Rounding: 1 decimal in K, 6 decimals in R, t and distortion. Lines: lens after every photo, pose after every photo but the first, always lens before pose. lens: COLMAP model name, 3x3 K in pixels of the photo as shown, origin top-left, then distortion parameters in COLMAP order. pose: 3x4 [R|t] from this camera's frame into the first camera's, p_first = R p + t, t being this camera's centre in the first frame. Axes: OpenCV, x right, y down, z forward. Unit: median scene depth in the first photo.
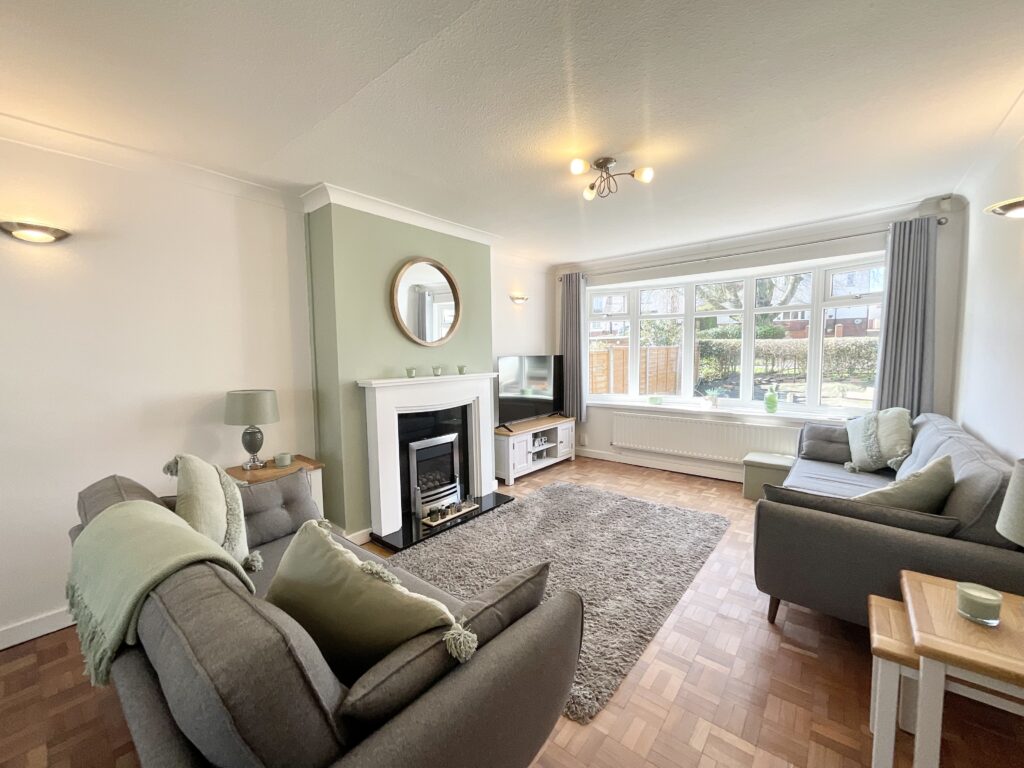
lens RADIAL K [[411.3, 0, 512.8], [0, 411.3, 387.5], [0, 0, 1]] dist [0.000803, 0.000292]
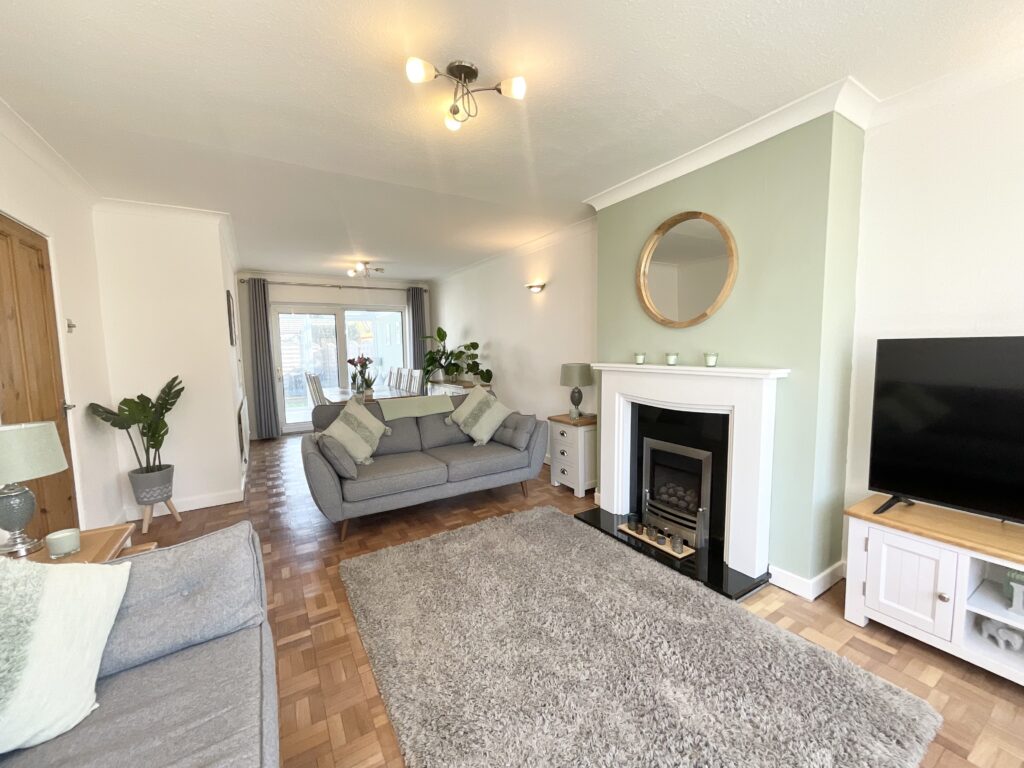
lens RADIAL K [[416.7, 0, 512.0], [0, 416.7, 384.0], [0, 0, 1]] dist [-0.000026, 0.000593]
pose [[-0.336082, 0.105378, -0.935919, 0.670647], [-0.053437, 0.989987, 0.130655, -0.081255], [0.940316, 0.093924, -0.327085, 0.990016]]
